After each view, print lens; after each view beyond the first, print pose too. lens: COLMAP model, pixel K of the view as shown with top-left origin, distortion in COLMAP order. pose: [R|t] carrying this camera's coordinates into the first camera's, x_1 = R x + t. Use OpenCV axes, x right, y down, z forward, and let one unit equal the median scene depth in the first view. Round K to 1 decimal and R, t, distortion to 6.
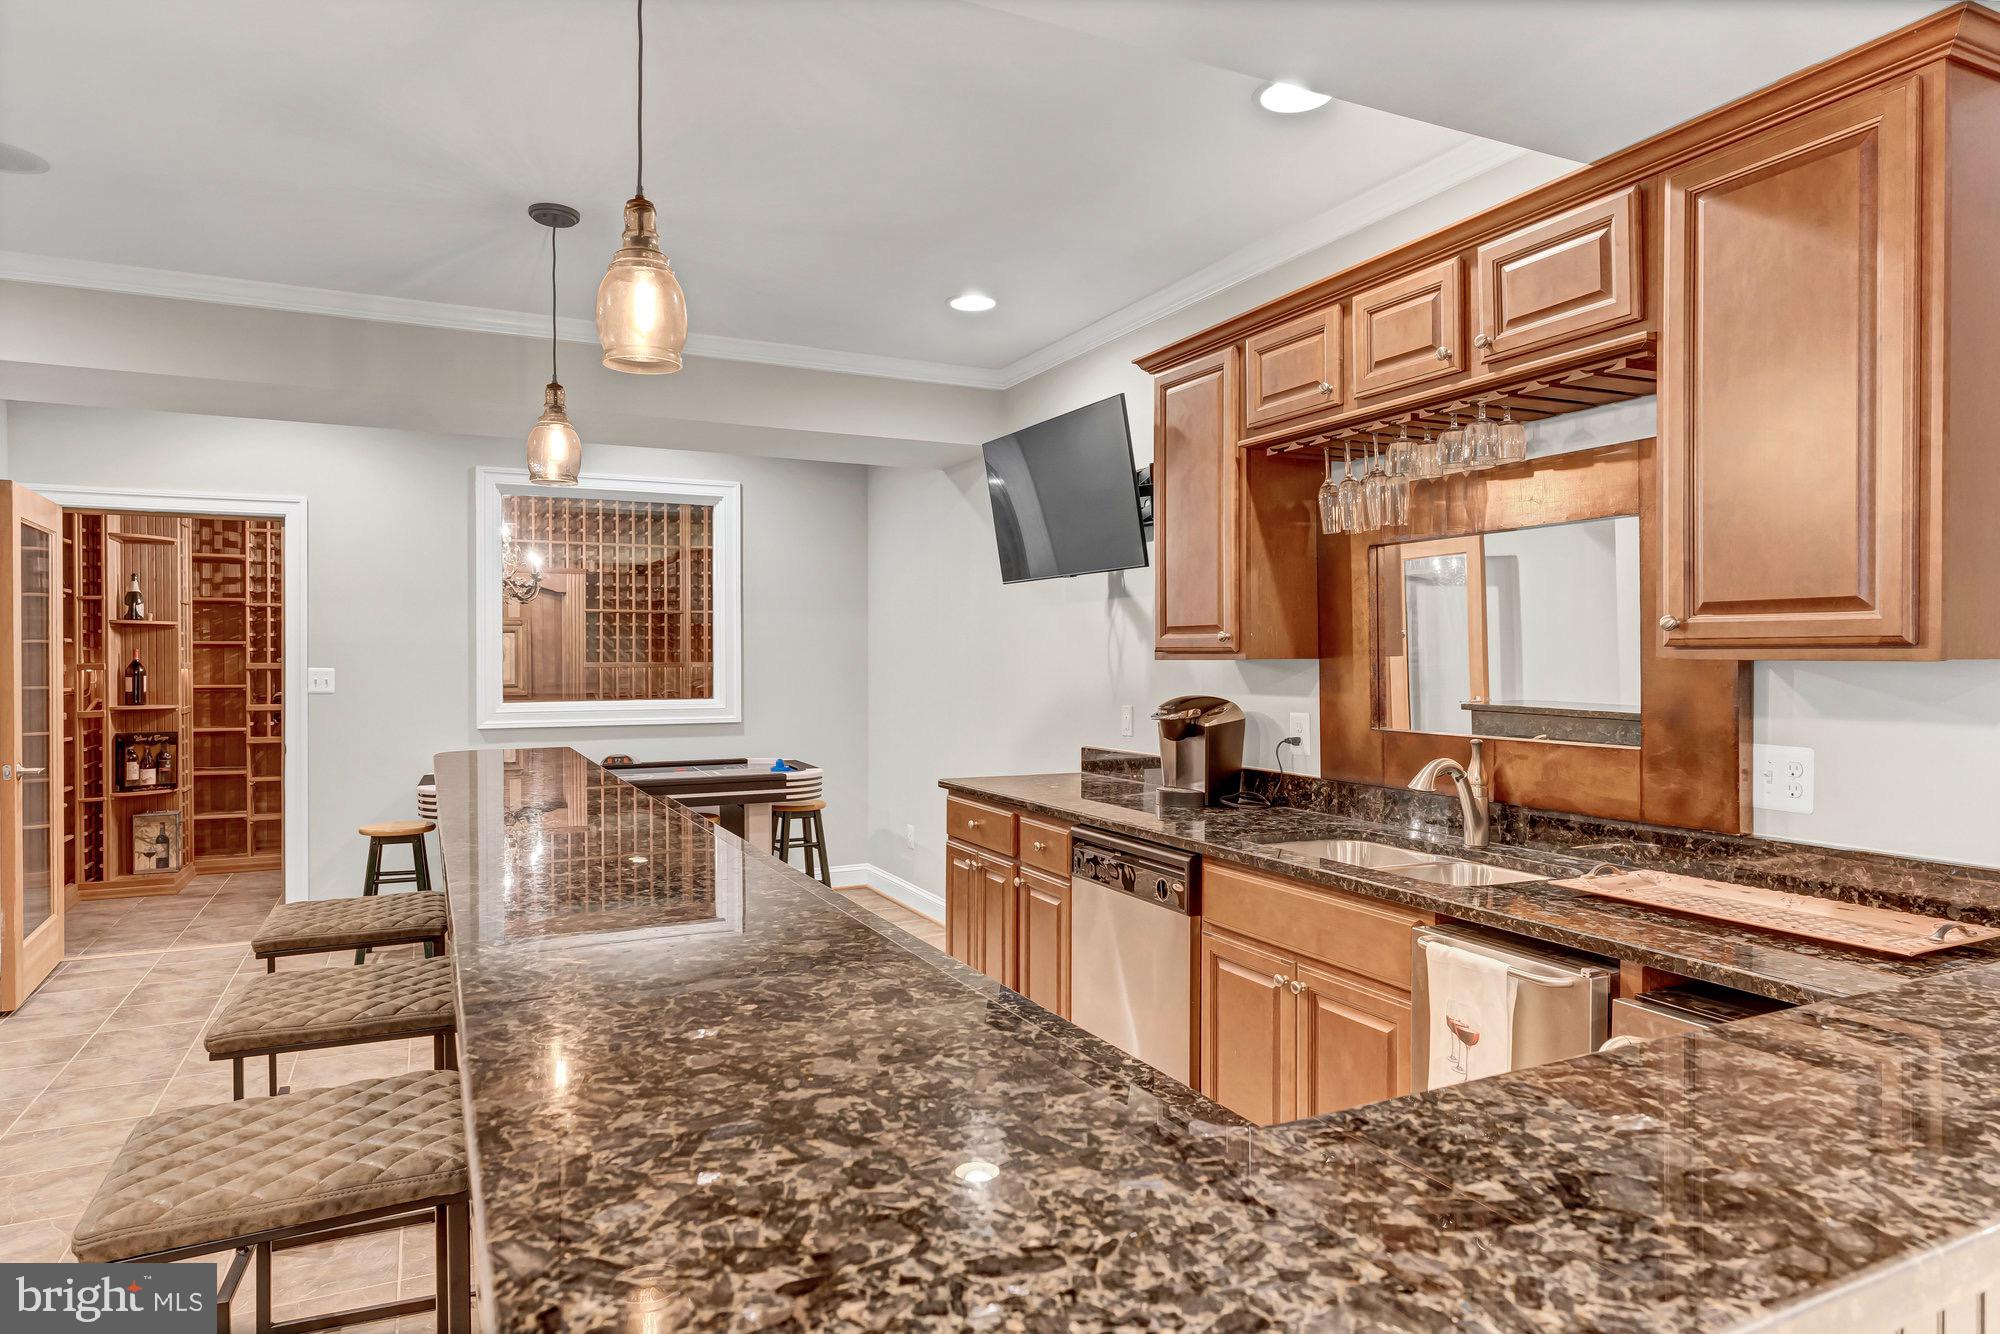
lens RADIAL K [[1167.4, 0, 1000.0], [0, 1167.4, 667.0], [0, 0, 1]] dist [-0.000733, 0.000295]
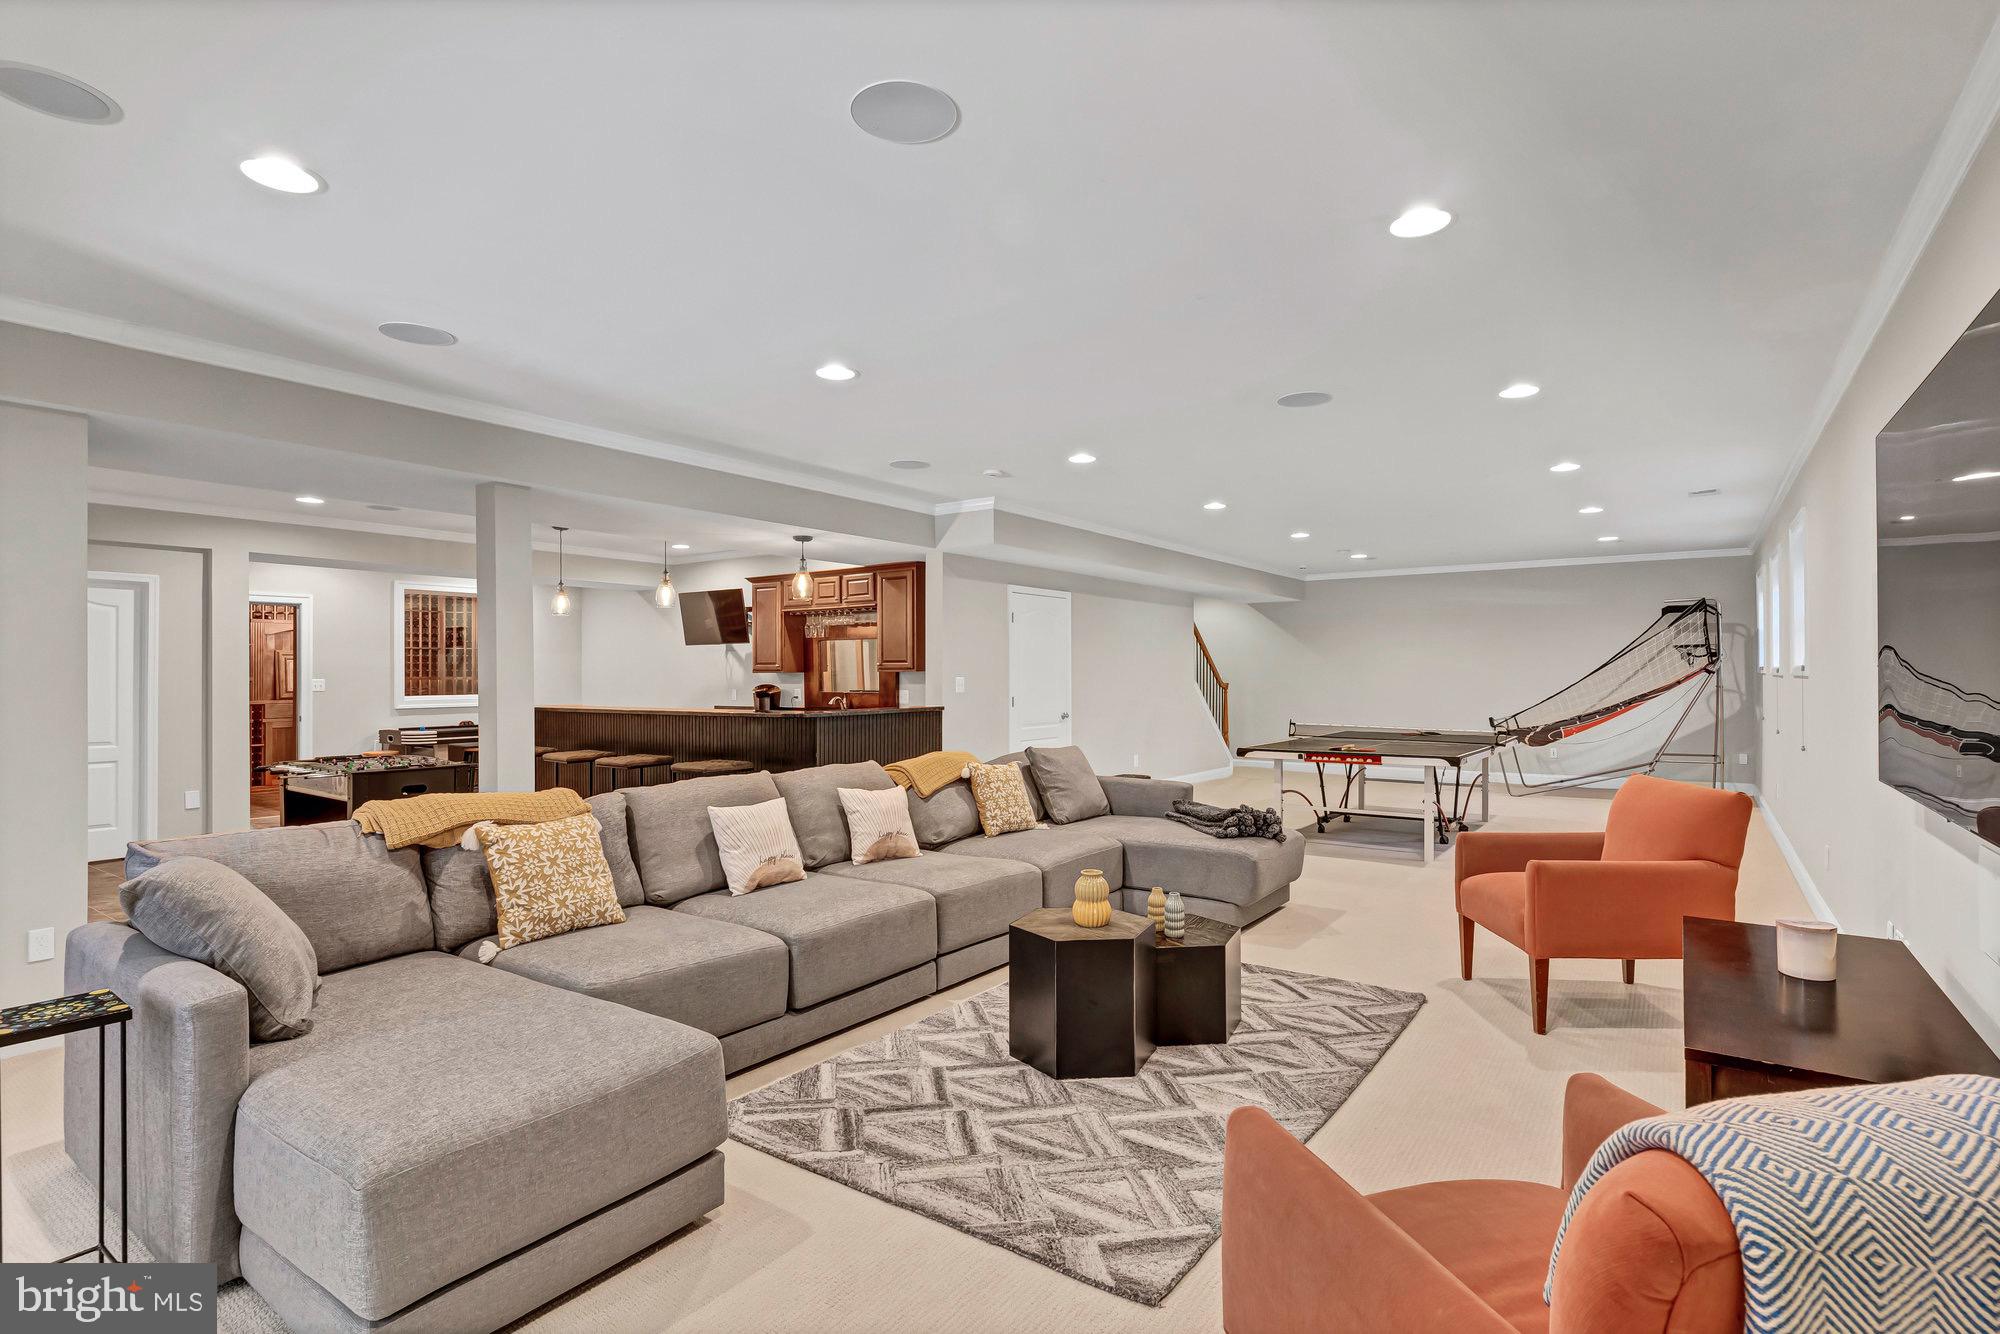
lens RADIAL K [[969.9, 0, 1000.0], [0, 969.9, 667.0], [0, 0, 1]] dist [0.002734, 0.000558]
pose [[0.878927, 0.003544, 0.476944, -0.591986], [0.005748, 0.999821, -0.018023, 0.032240], [-0.476922, 0.018582, 0.878749, -1.815483]]
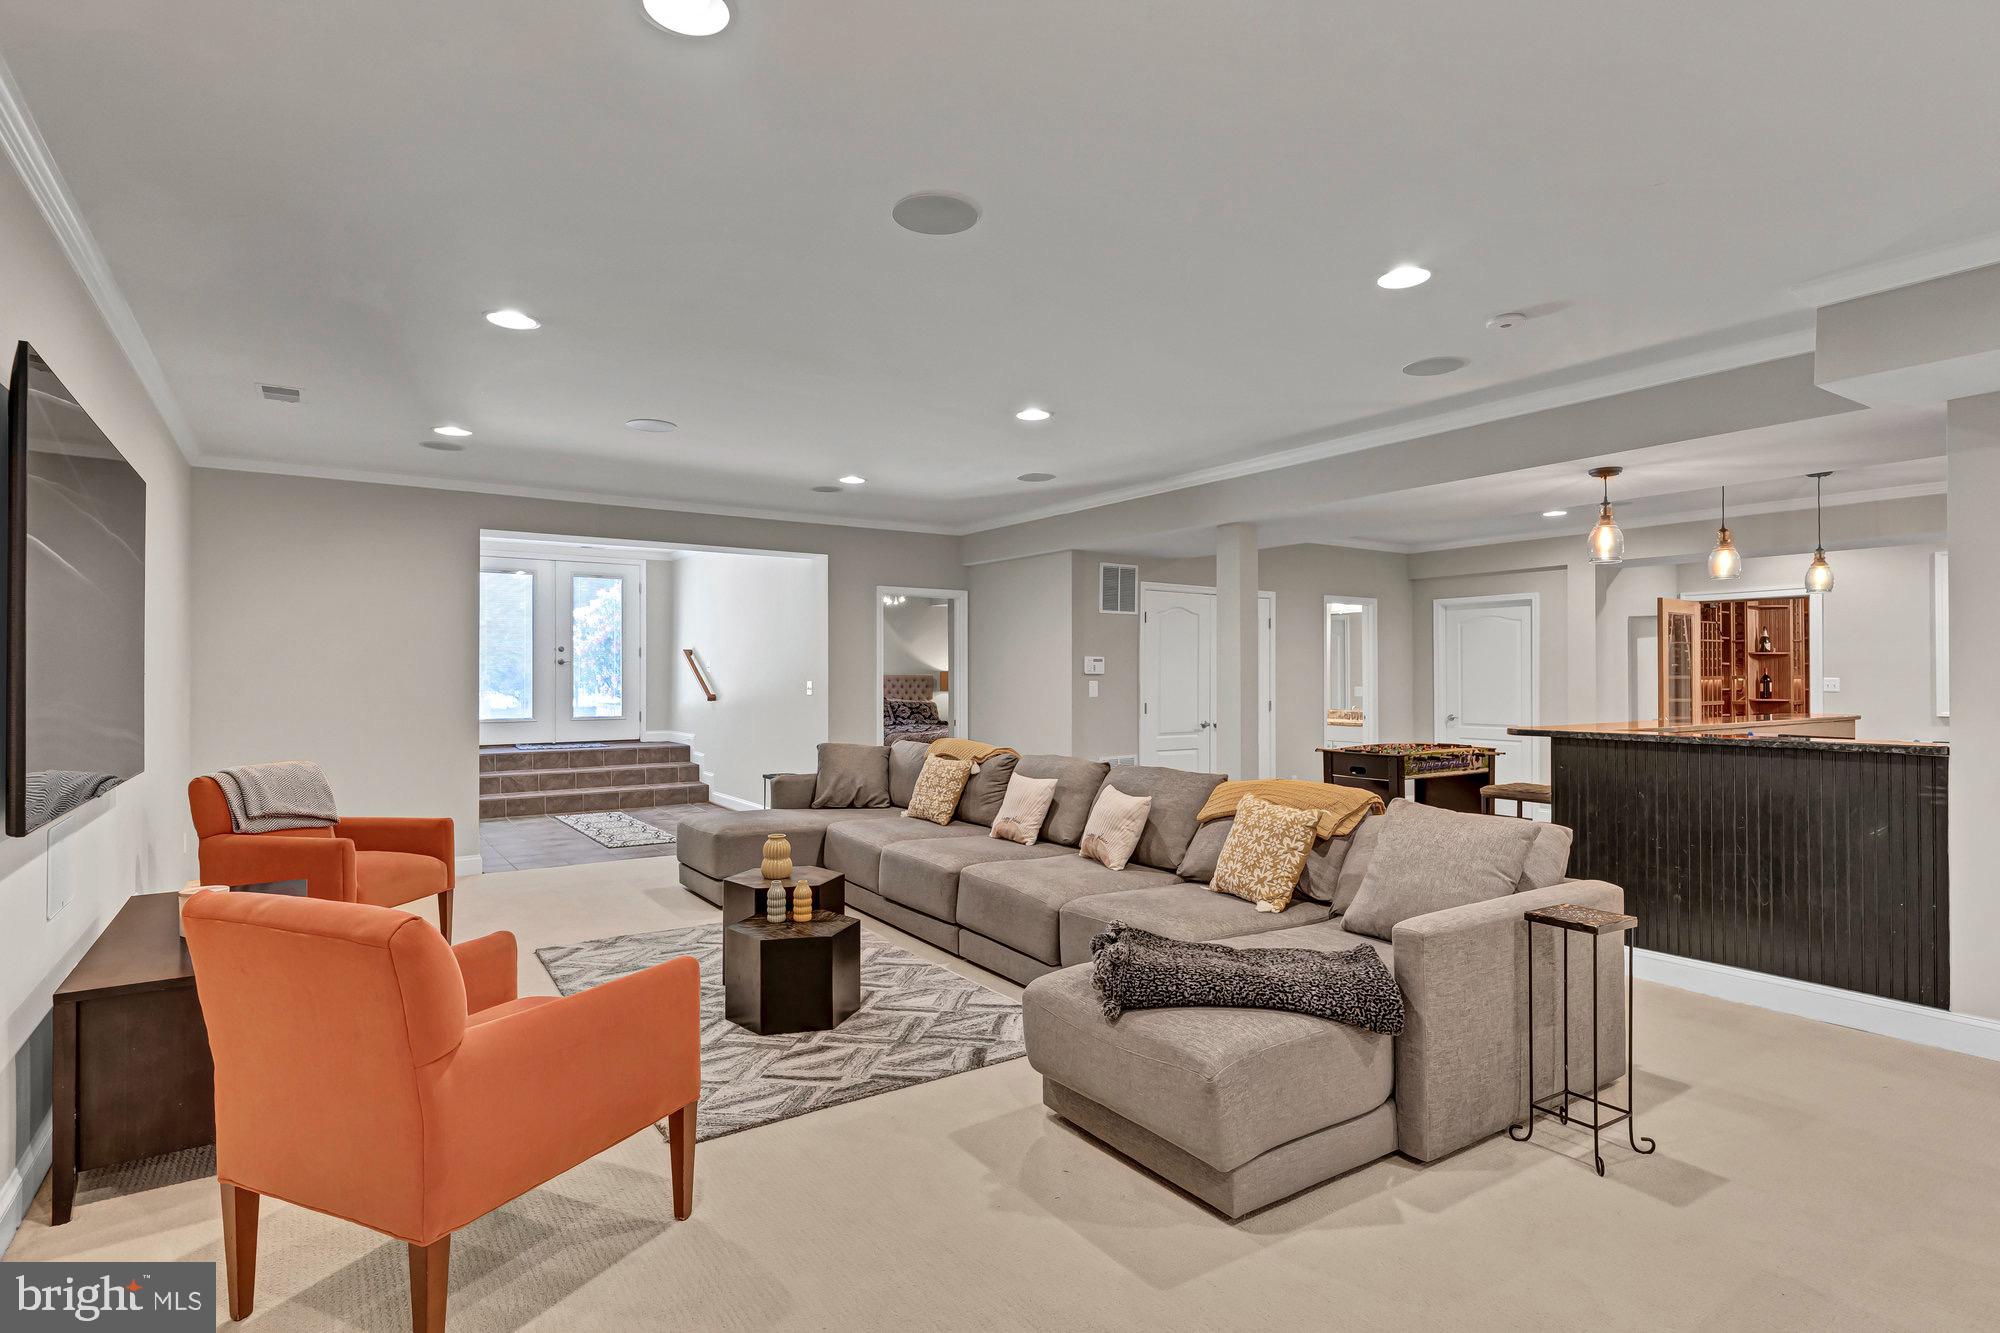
lens RADIAL K [[1004.0, 0, 1000.0], [0, 1004.0, 666.5], [0, 0, 1]] dist [-0.000721, 0.000050]
pose [[0.140376, -0.006242, -0.990079, 1.335524], [-0.009240, 0.999928, -0.007614, 0.015757], [0.990055, 0.010217, 0.140308, -0.852521]]
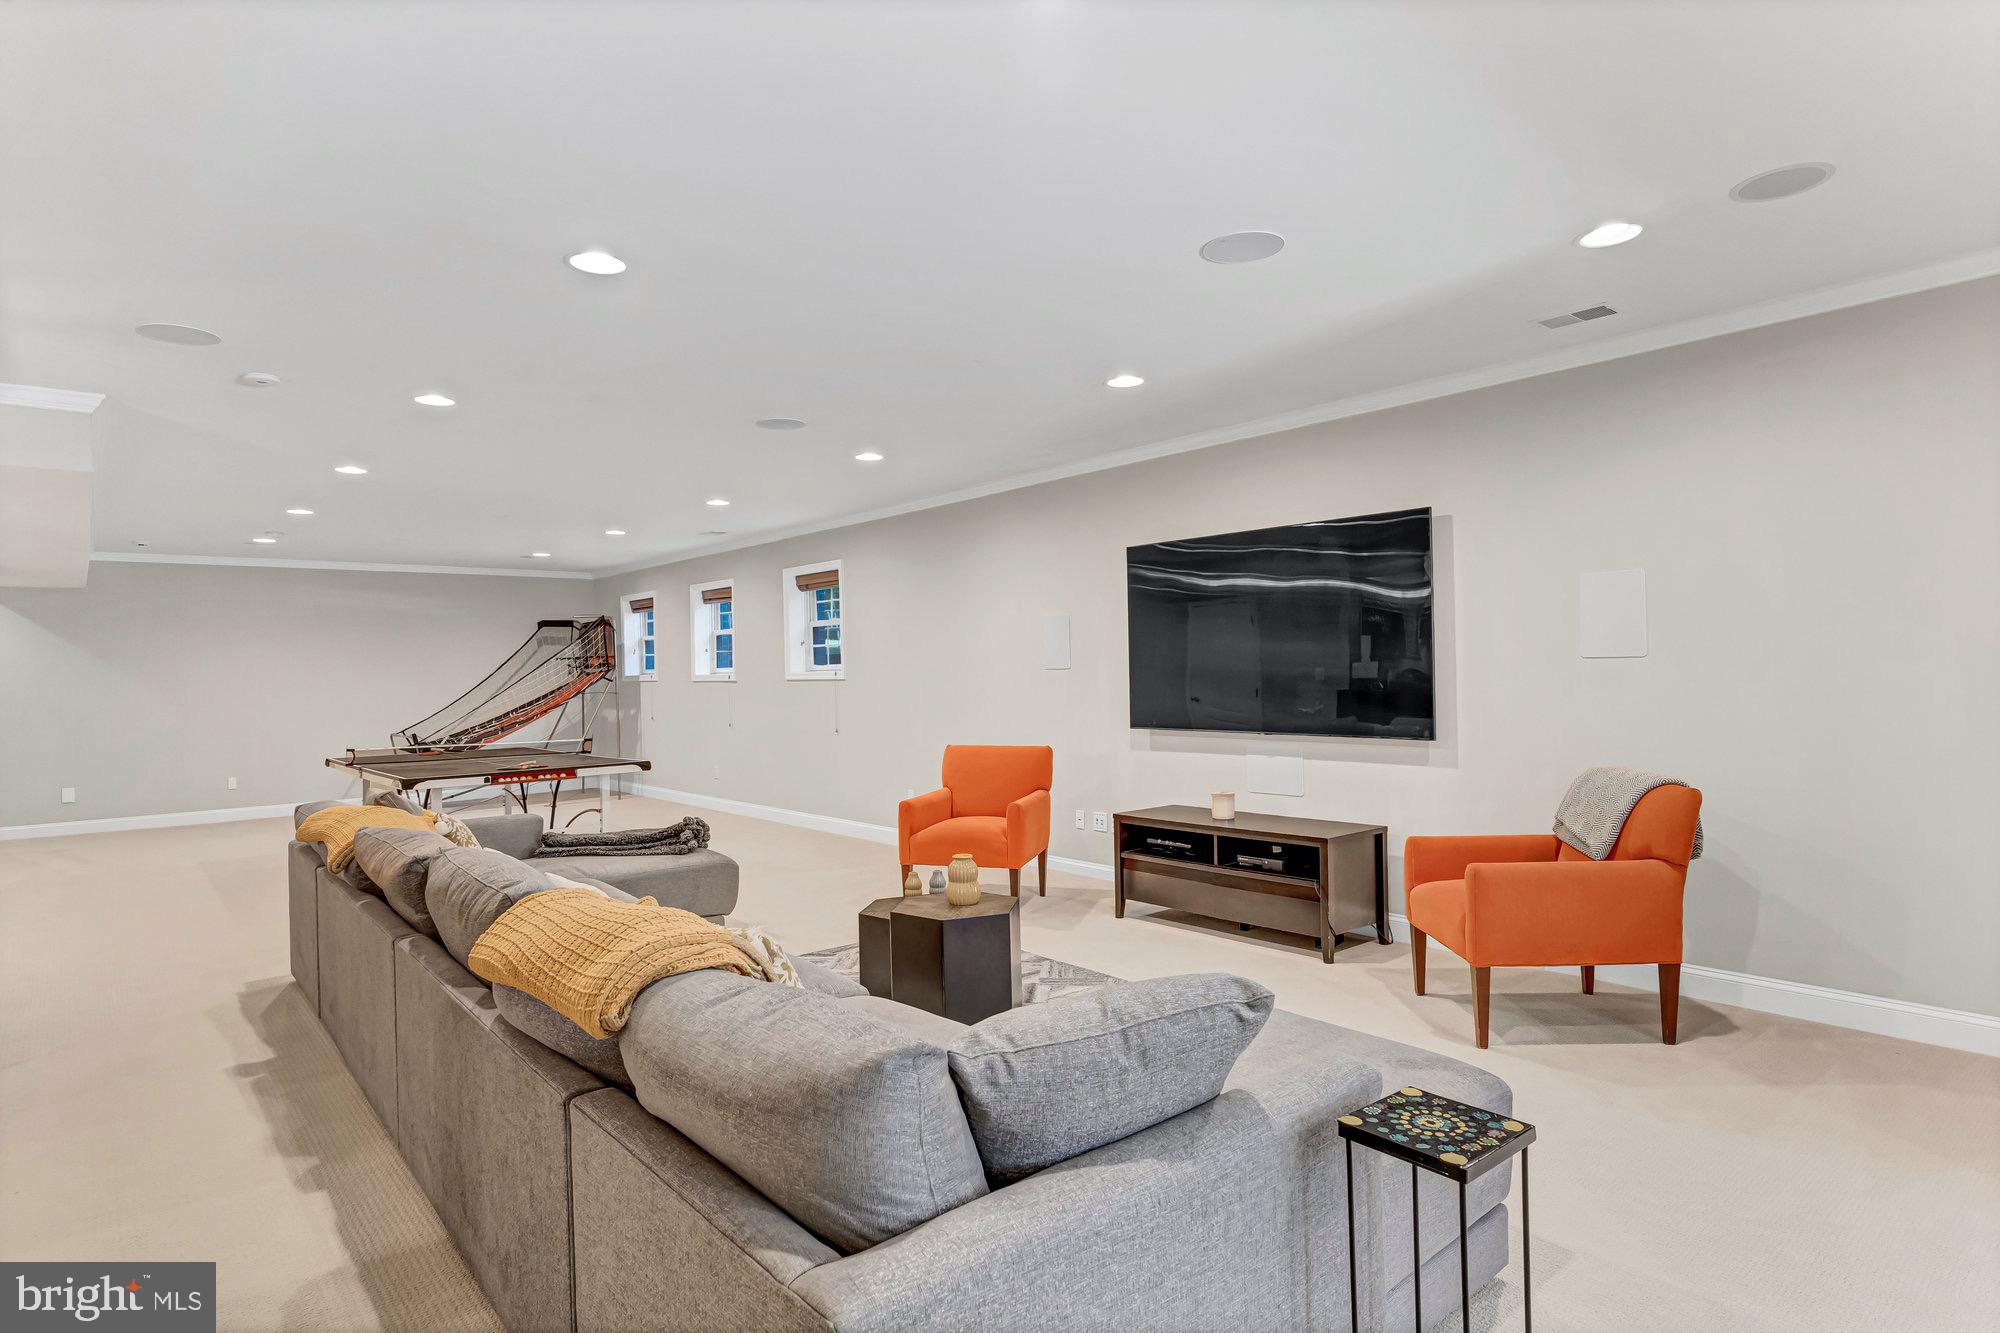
lens RADIAL K [[1085.7, 0, 1000.0], [0, 1085.7, 666.5], [0, 0, 1]] dist [0.005380, 0.000633]
pose [[-0.244583, 0.010421, 0.969572, -1.260892], [0.033673, 0.999430, -0.002247, 0.014108], [-0.969044, 0.032099, -0.244794, -0.694265]]
